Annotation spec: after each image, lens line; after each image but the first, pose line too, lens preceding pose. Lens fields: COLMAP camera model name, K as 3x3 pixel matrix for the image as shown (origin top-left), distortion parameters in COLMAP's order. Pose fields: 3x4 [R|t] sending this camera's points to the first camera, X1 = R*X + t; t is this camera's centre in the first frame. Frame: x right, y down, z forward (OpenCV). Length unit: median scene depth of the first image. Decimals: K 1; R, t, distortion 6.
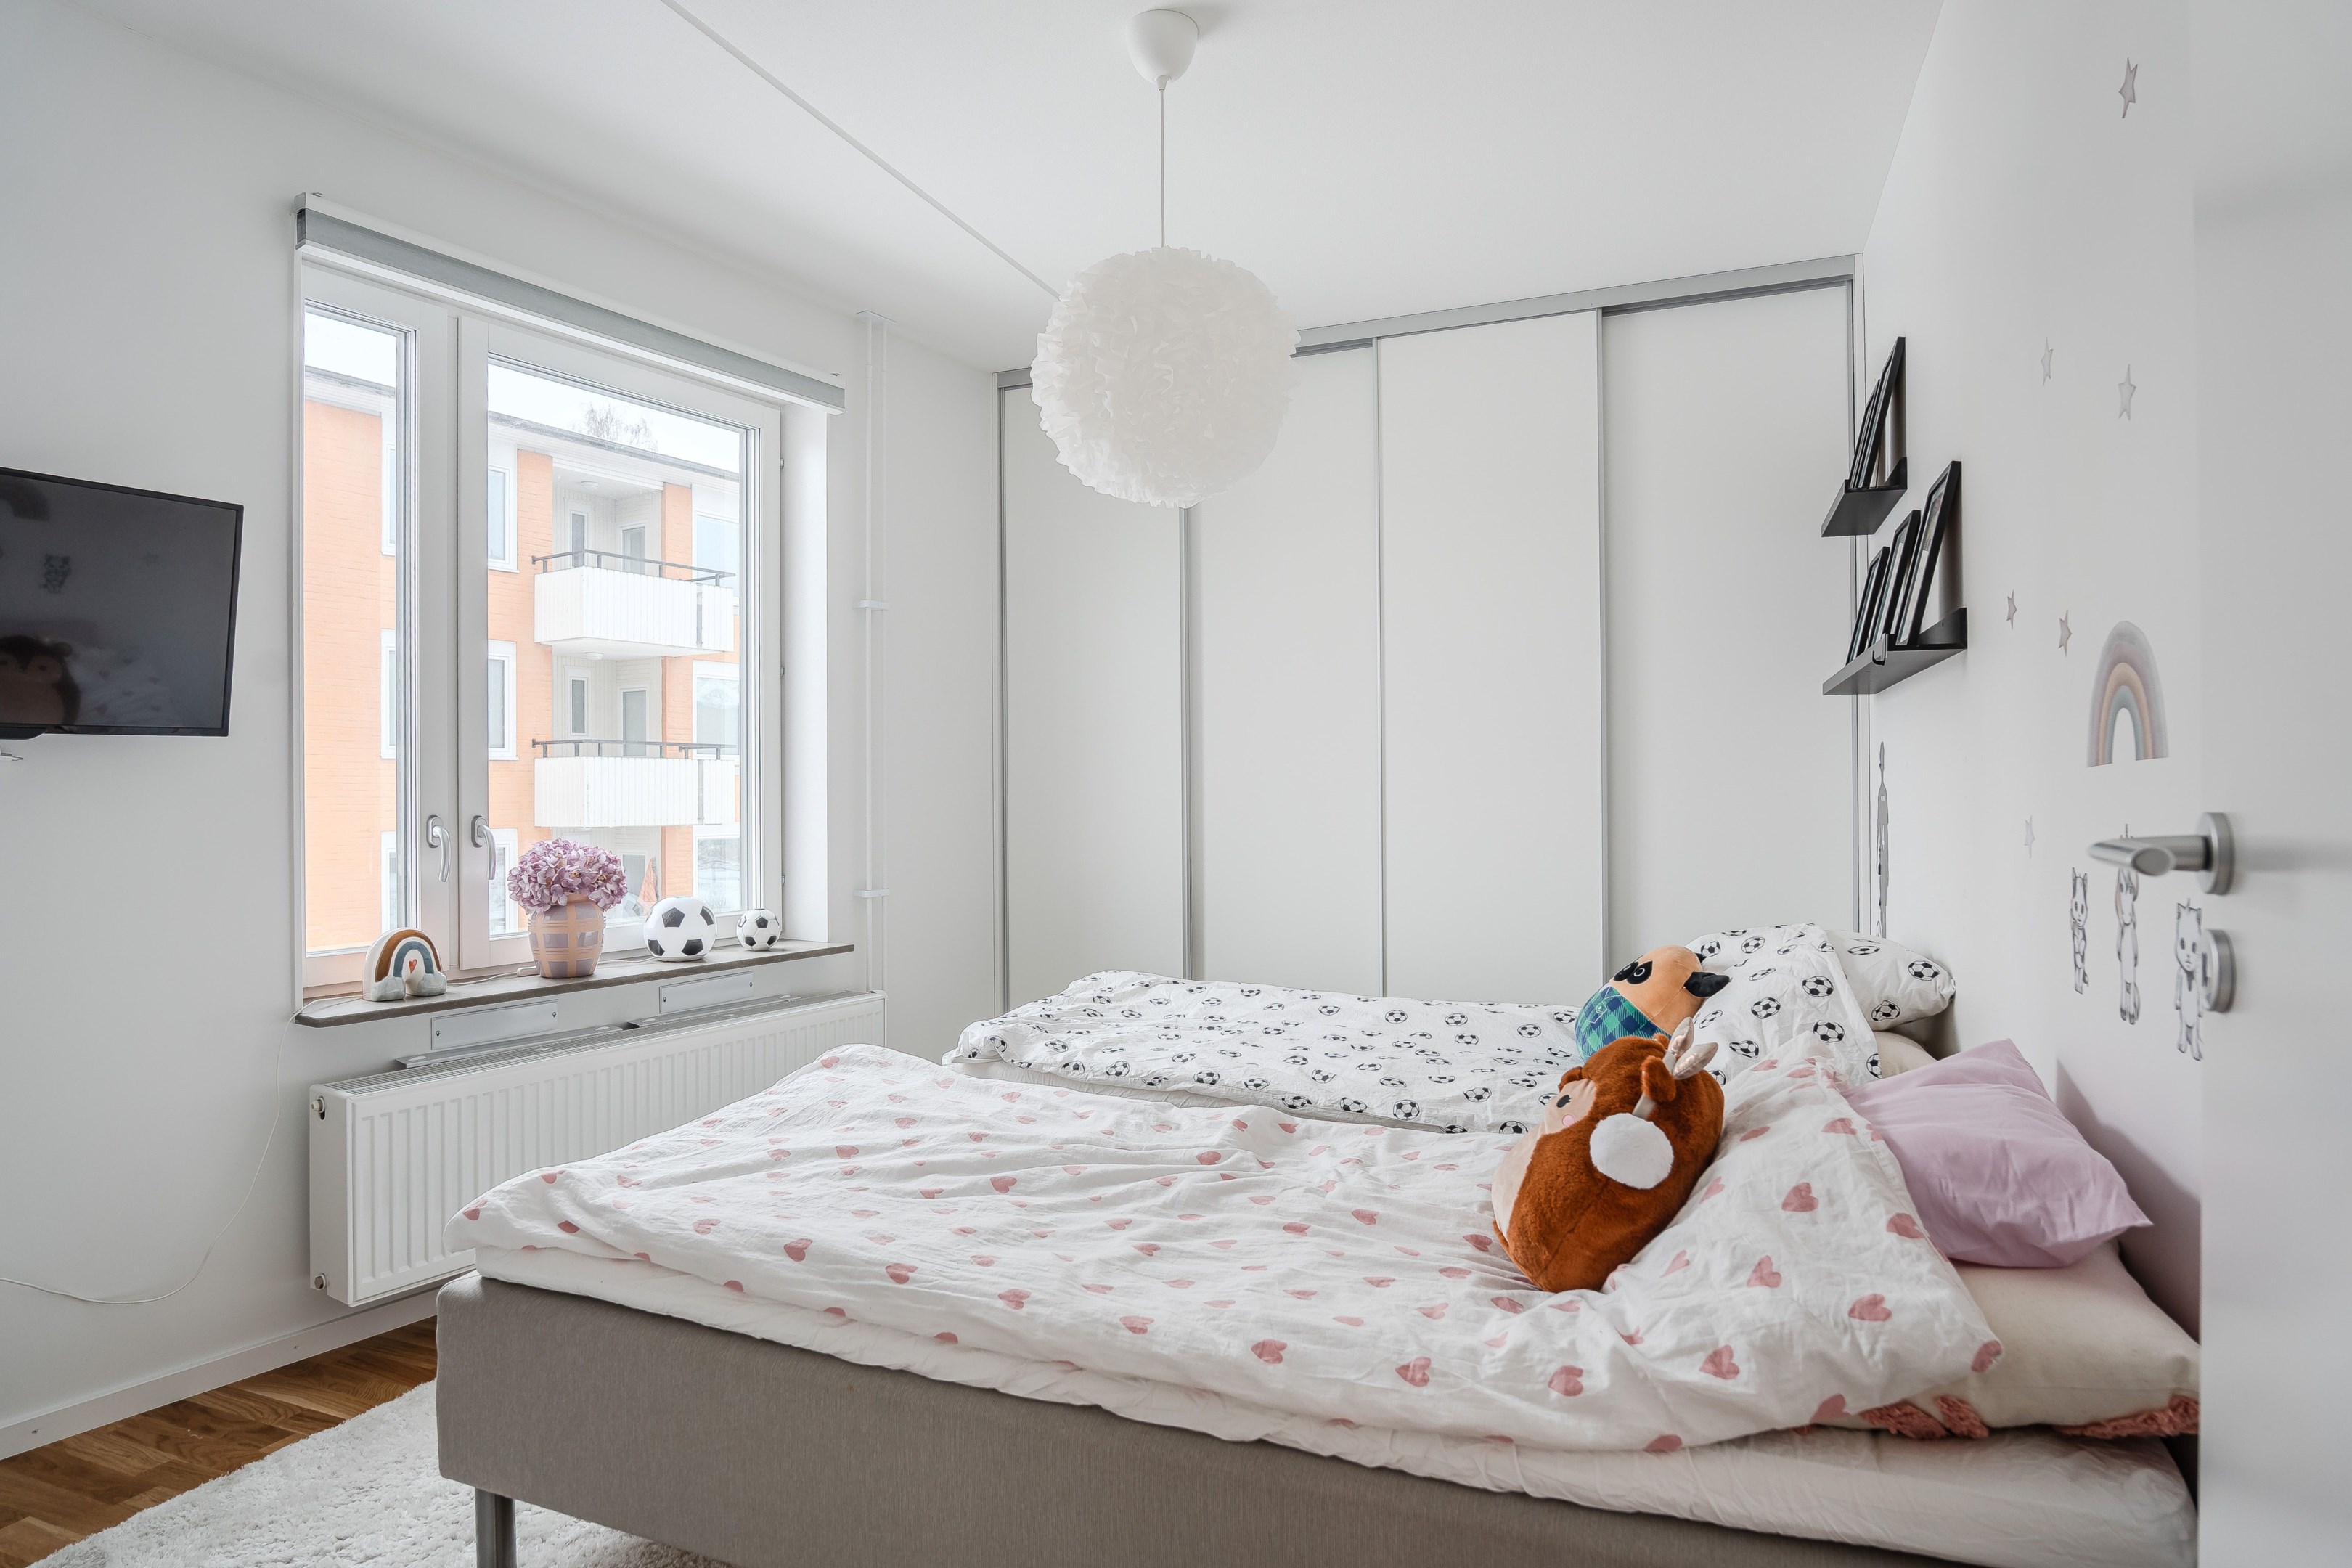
lens RADIAL K [[1325.4, 0, 1175.5], [0, 1325.4, 781.2], [0, 0, 1]] dist [-0.021614, -0.000300]
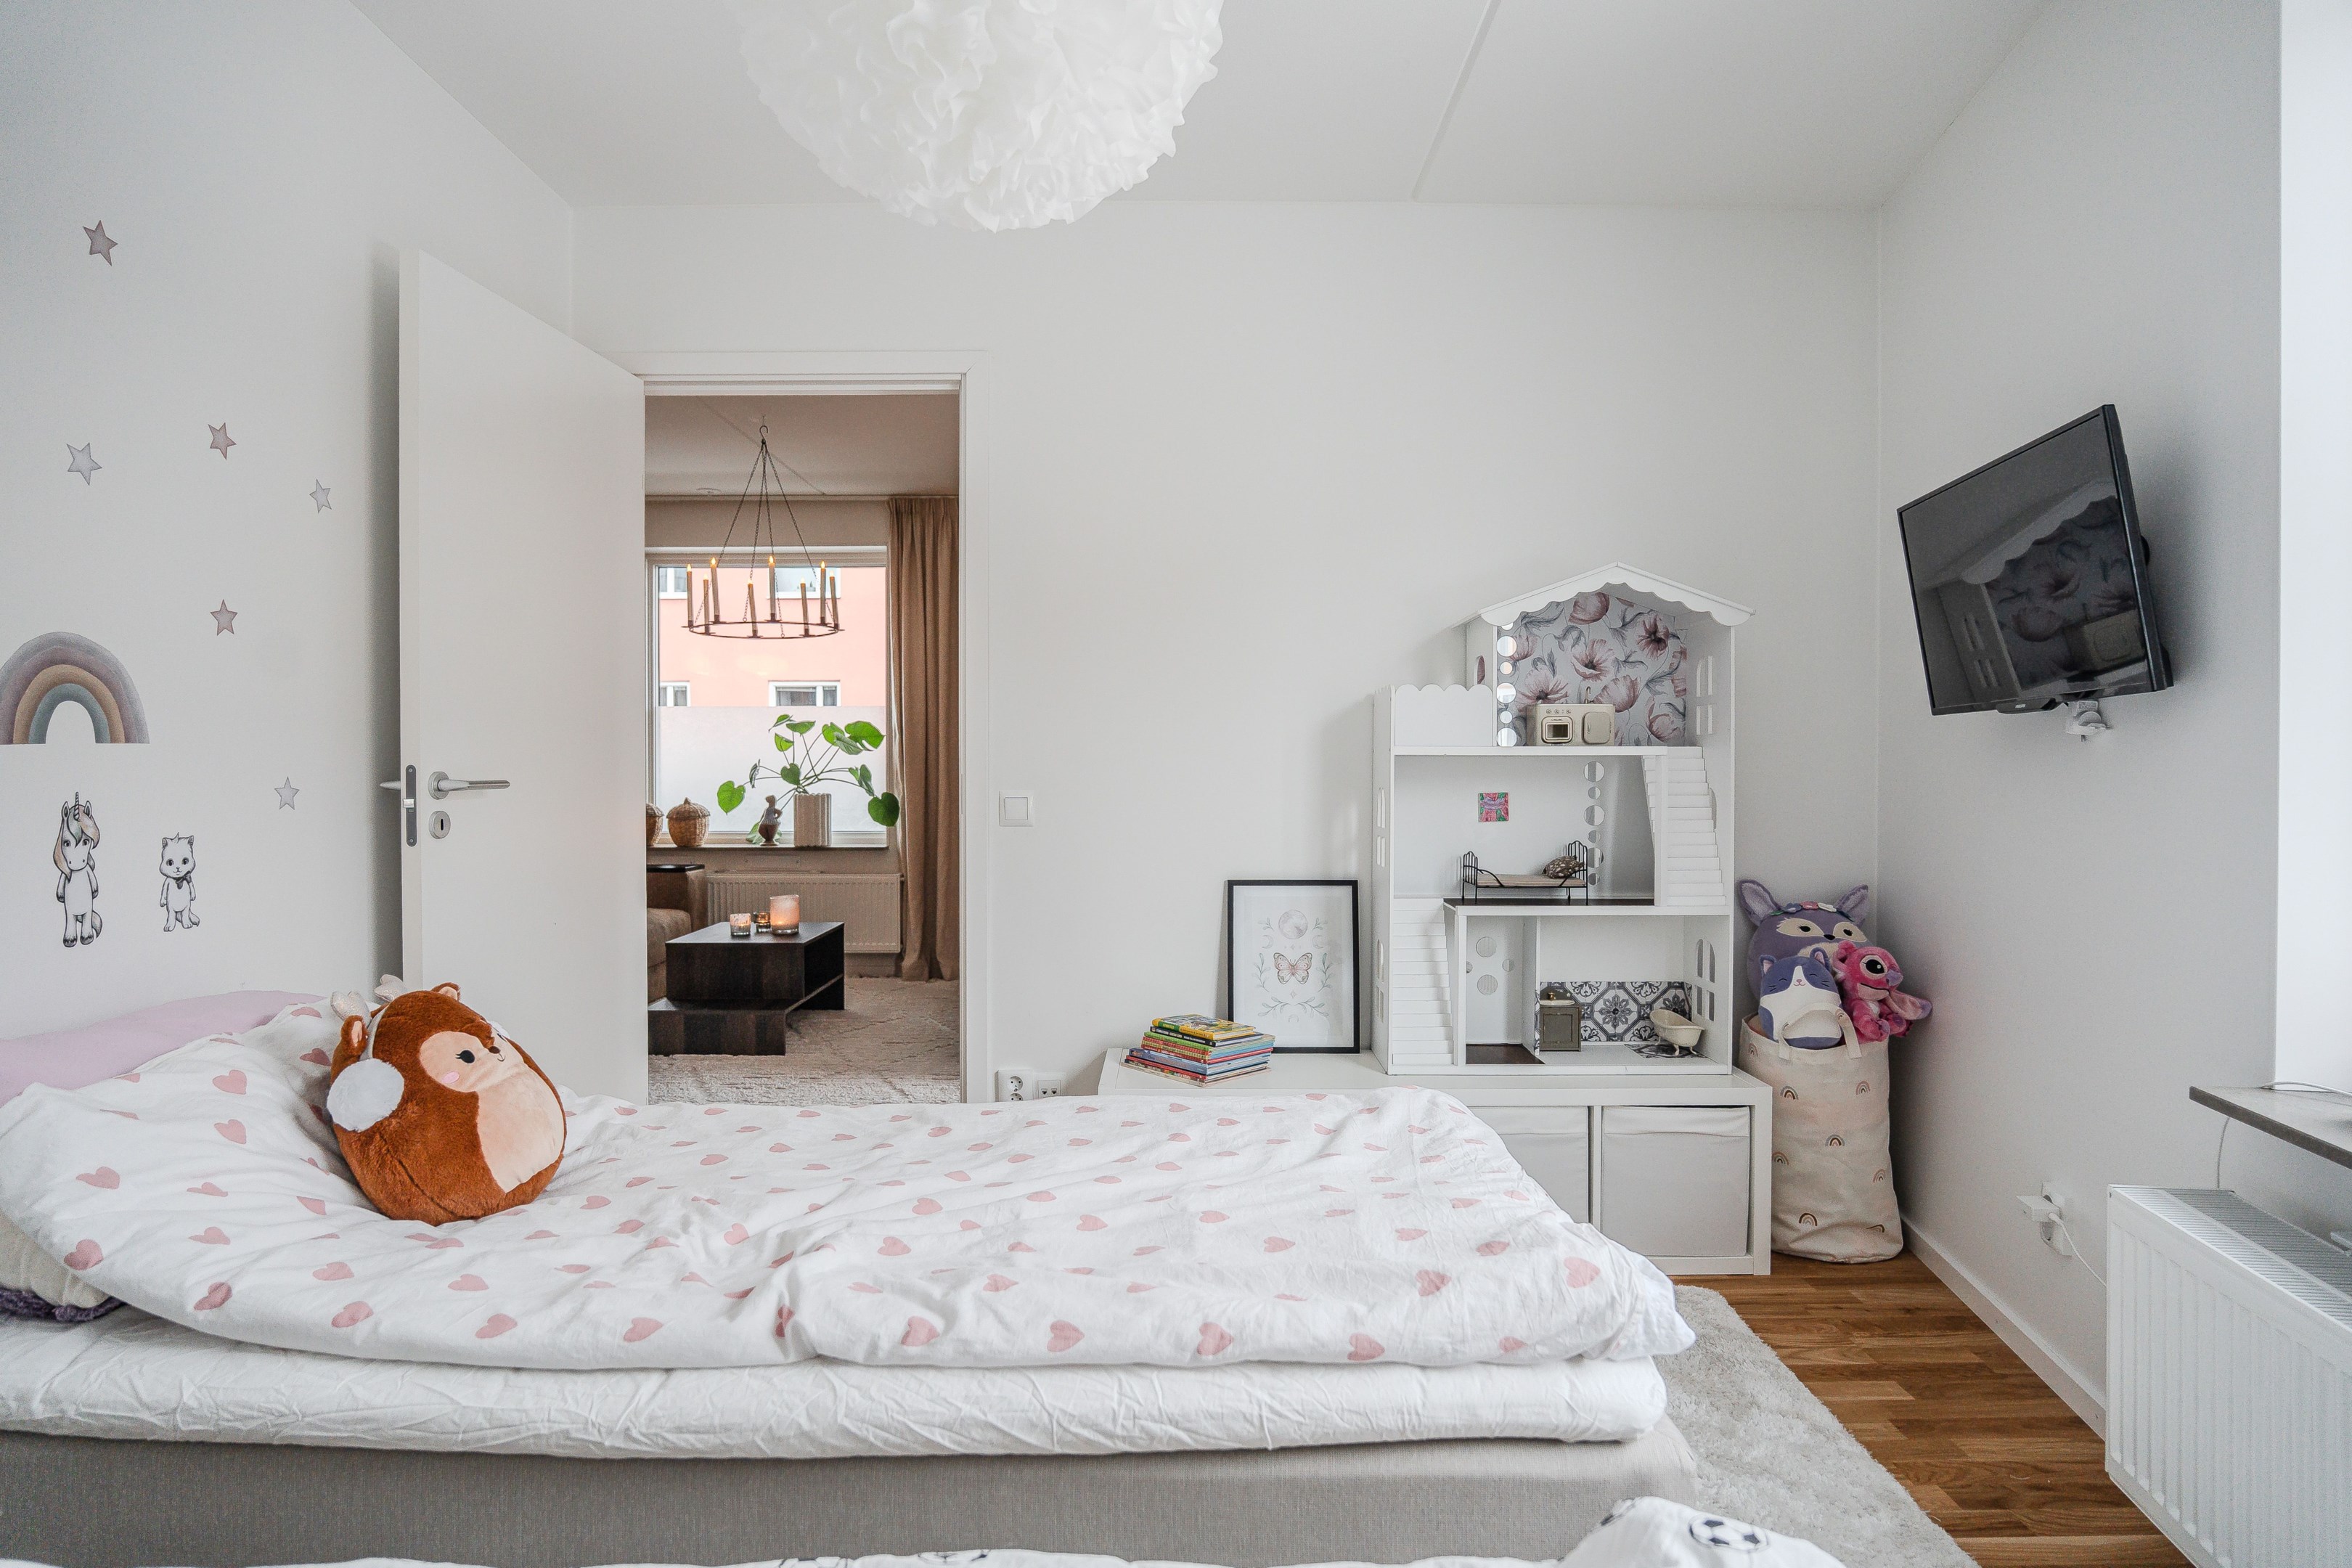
lens RADIAL K [[1325.4, 0, 1188.1], [0, 1325.4, 773.3], [0, 0, 1]] dist [-0.021614, -0.000300]
pose [[-0.910575, 0.006302, -0.413295, 0.163273], [0.000499, 0.999900, 0.014147, -0.003956], [0.413343, 0.012675, -0.910487, 1.674492]]
